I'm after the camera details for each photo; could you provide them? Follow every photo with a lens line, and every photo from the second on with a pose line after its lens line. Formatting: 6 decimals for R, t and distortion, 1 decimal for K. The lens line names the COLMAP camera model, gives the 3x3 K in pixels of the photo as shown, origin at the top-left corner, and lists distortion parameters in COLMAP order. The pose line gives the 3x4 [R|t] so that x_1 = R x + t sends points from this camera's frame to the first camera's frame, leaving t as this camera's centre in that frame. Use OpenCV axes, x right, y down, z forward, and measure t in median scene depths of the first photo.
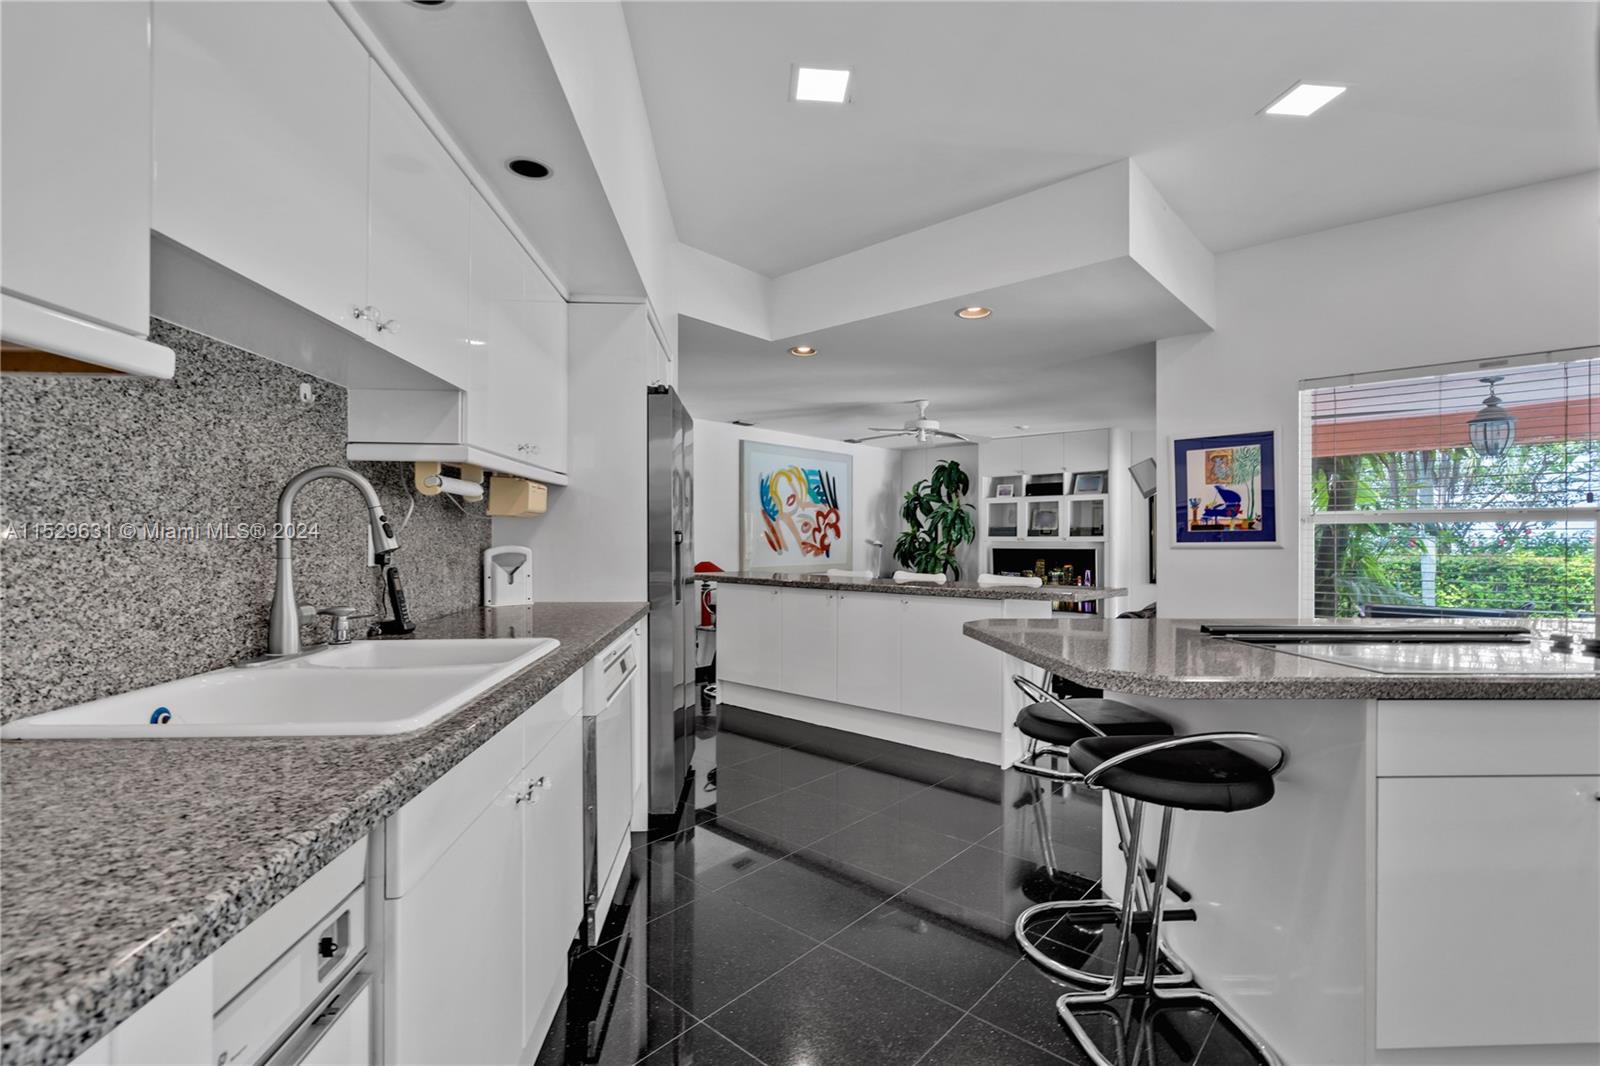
lens RADIAL K [[737.9, 0, 796.2], [0, 737.9, 536.3], [0, 0, 1]] dist [-0.004755, -0.000501]
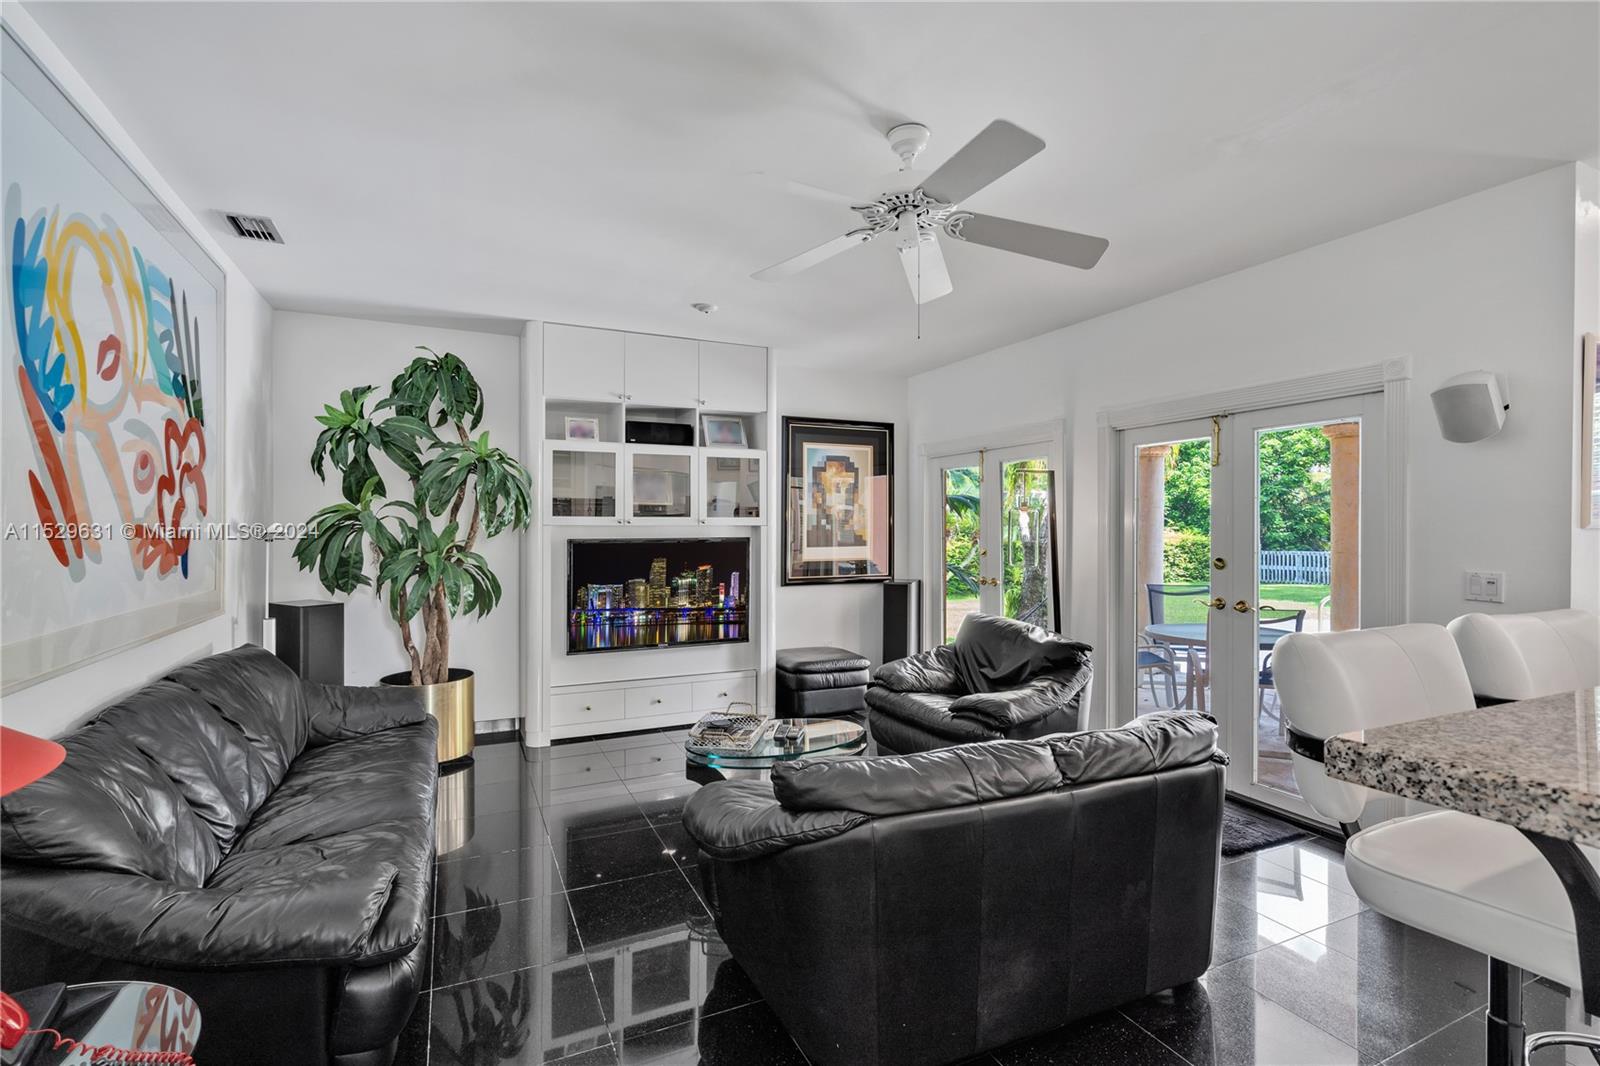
lens RADIAL K [[737.9, 0, 798.9], [0, 737.9, 526.6], [0, 0, 1]] dist [-0.004755, -0.000501]
pose [[0.411330, 0.001093, 0.911486, -0.136993], [0.000115, 0.999999, -0.001251, 0.008607], [-0.911487, 0.000619, 0.411330, 0.683952]]
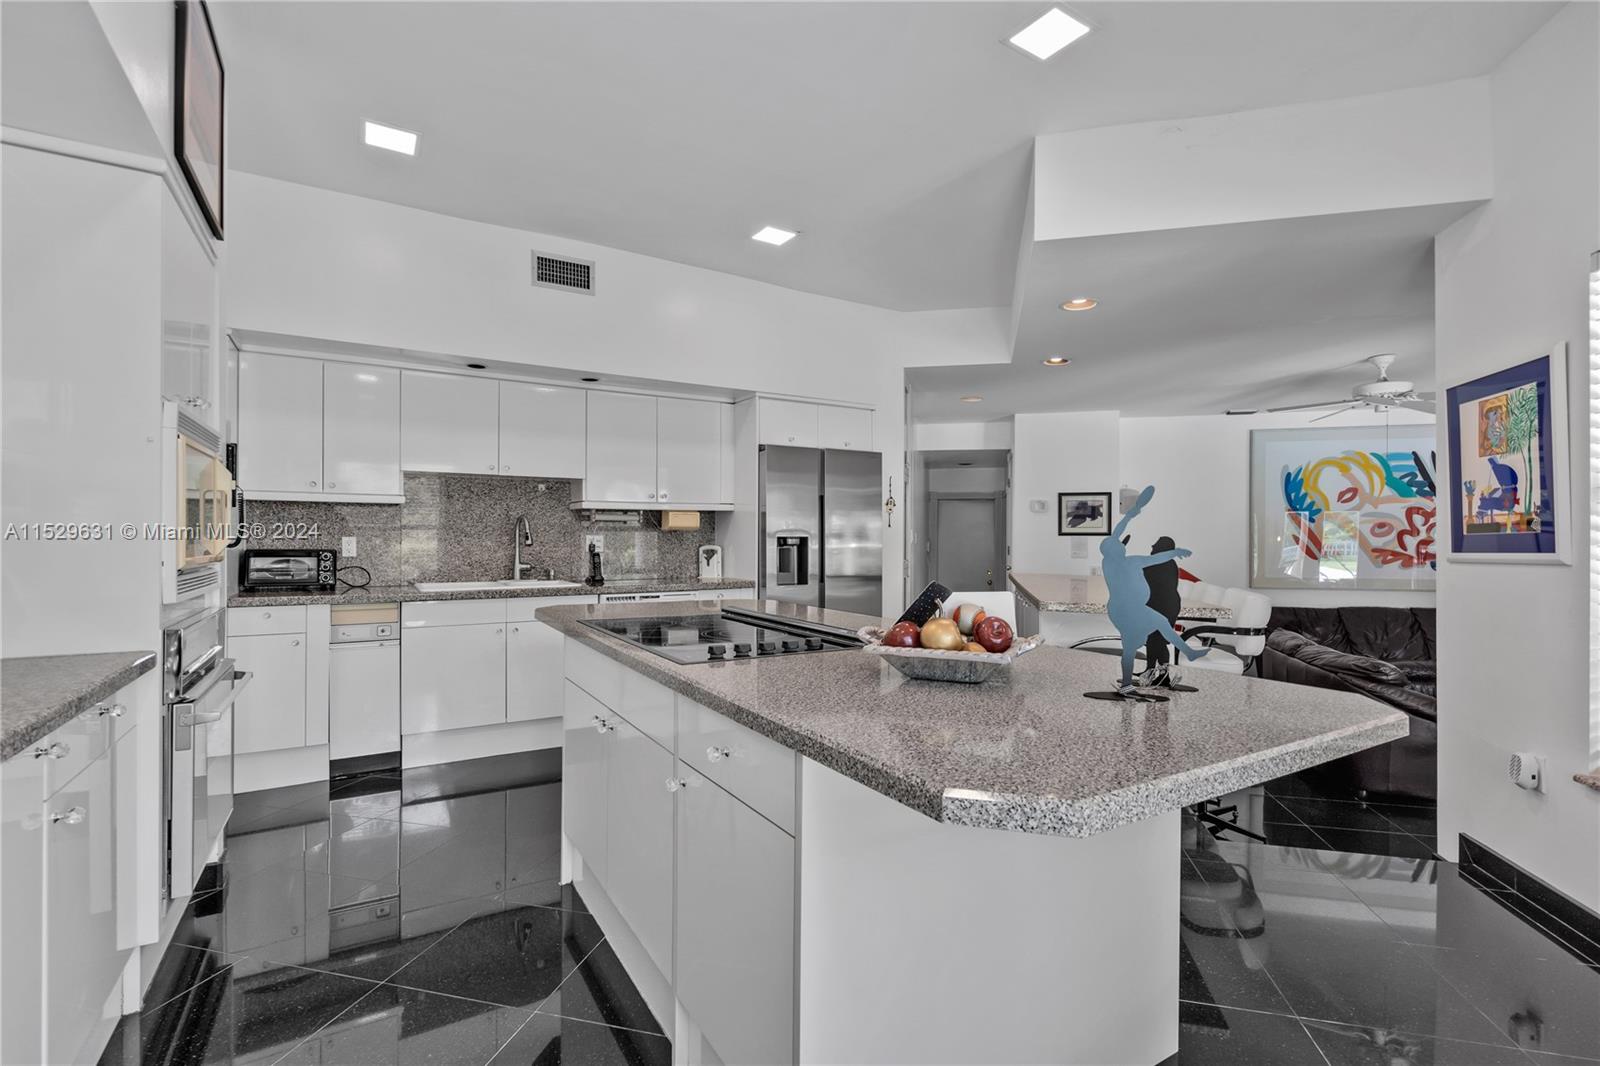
lens RADIAL K [[737.9, 0, 792.3], [0, 737.9, 534.4], [0, 0, 1]] dist [-0.004755, -0.000501]
pose [[0.453934, -0.004166, -0.891025, 0.423674], [-0.002441, 0.999980, -0.005919, -0.000956], [0.891032, 0.004862, 0.453915, 0.113557]]
